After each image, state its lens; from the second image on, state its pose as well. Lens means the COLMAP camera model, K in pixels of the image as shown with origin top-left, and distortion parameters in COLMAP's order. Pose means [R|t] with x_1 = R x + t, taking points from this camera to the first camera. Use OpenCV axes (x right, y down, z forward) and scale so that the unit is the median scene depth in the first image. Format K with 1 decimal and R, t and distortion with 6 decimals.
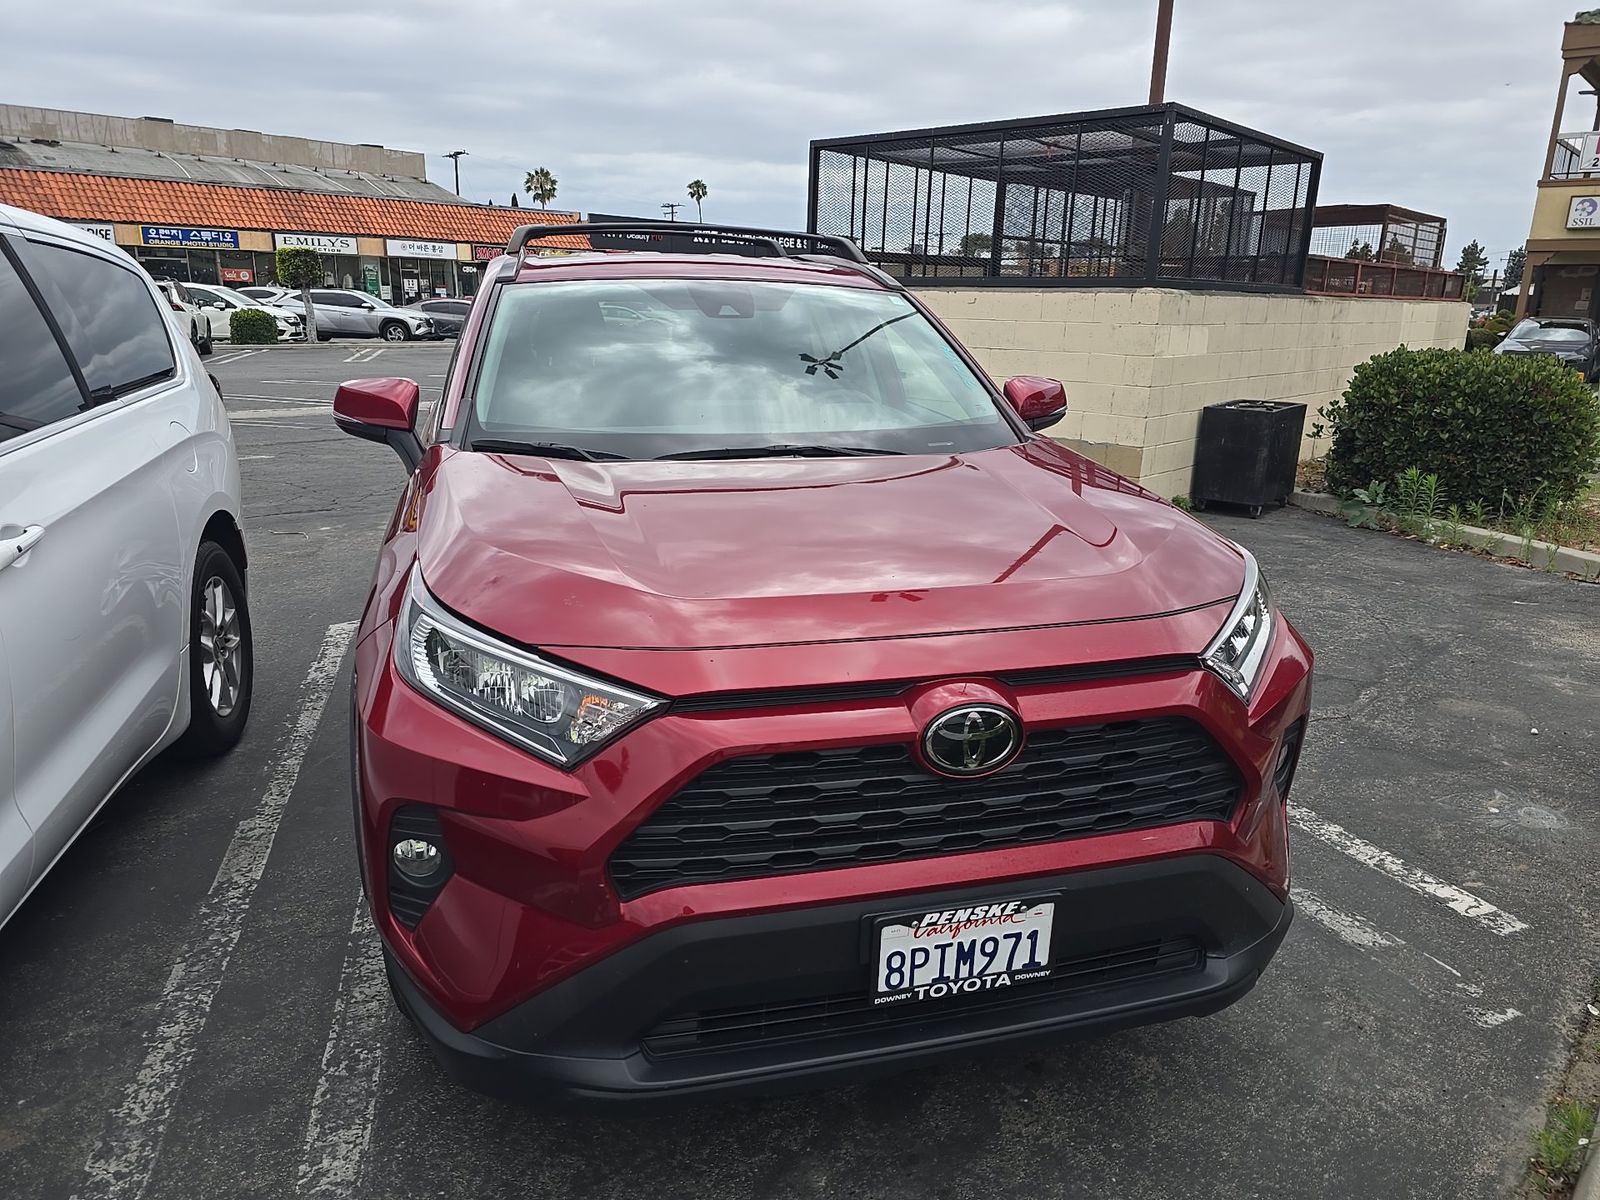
lens RADIAL K [[1084.4, 0, 804.0], [0, 1084.4, 596.2], [0, 0, 1]] dist [0.039059, -0.029967]
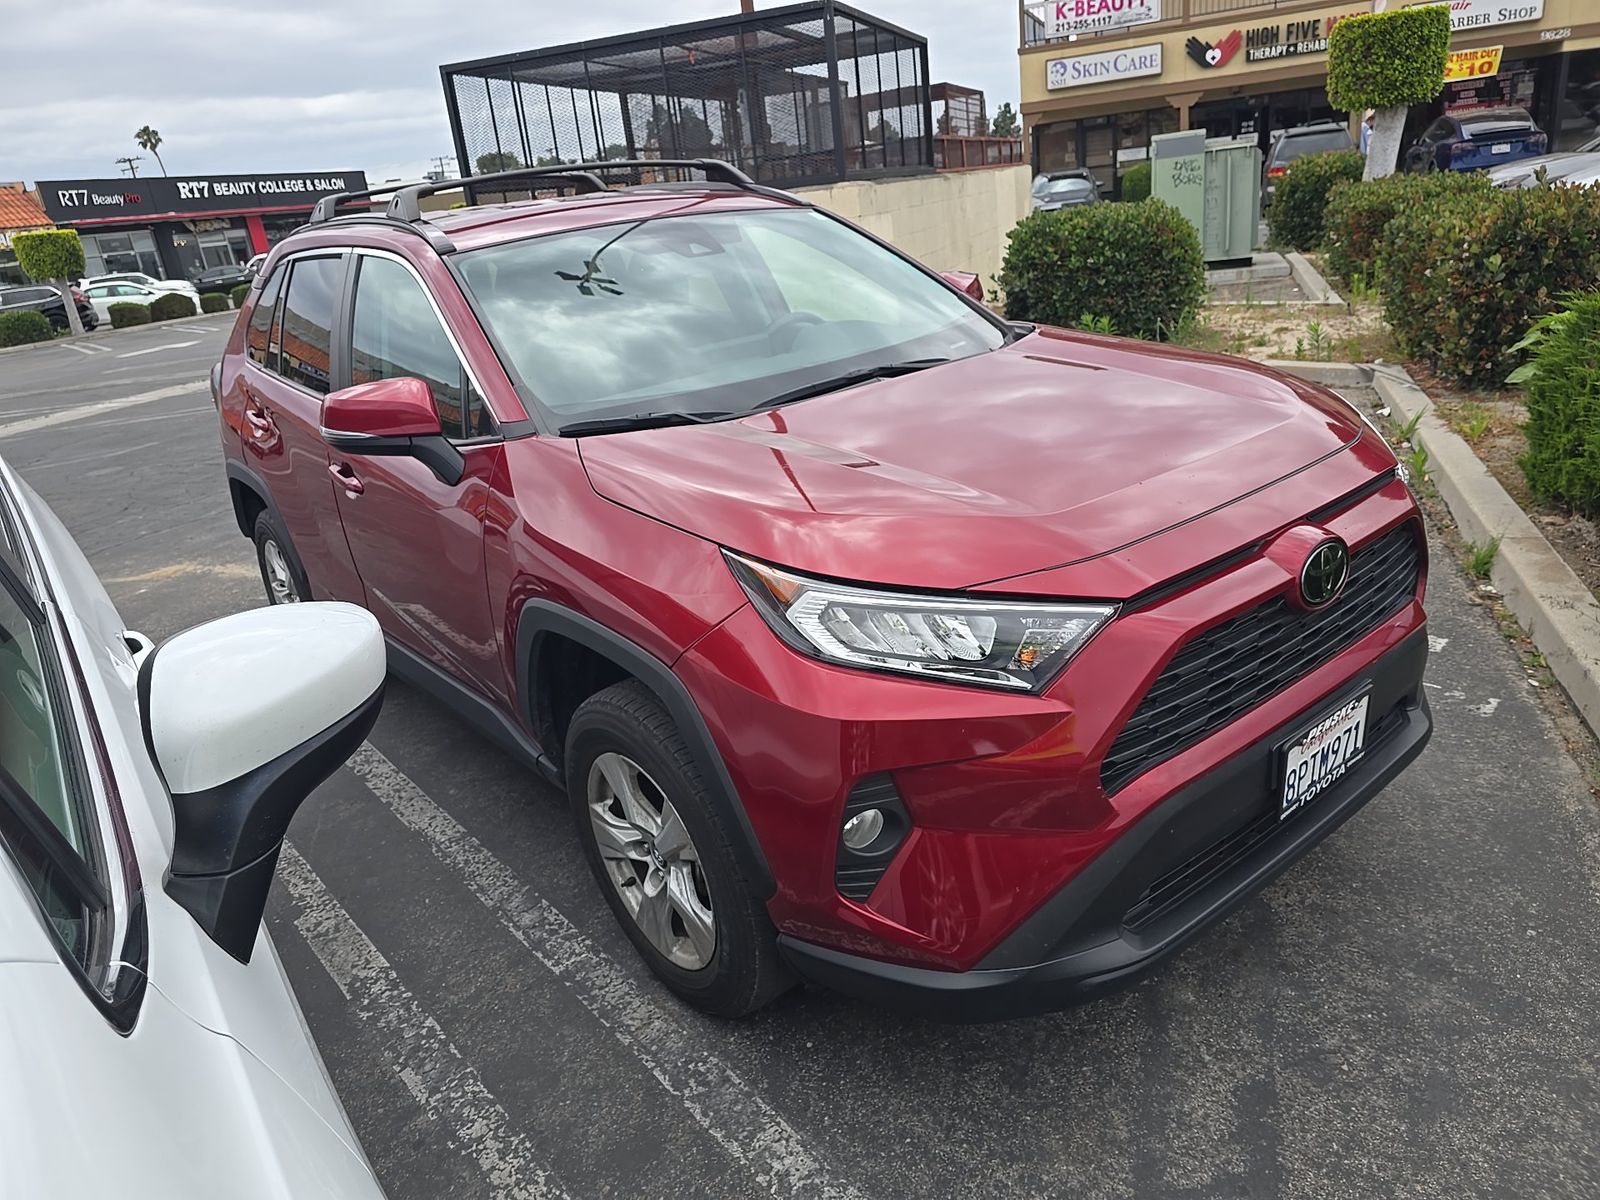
lens RADIAL K [[1084.4, 0, 803.5], [0, 1084.4, 604.4], [0, 0, 1]] dist [0.039059, -0.029967]
pose [[0.911423, -0.250501, 0.326432, -0.159190], [0.225098, 0.967636, 0.114064, -0.019817], [-0.344440, -0.030481, 0.938313, 0.023237]]
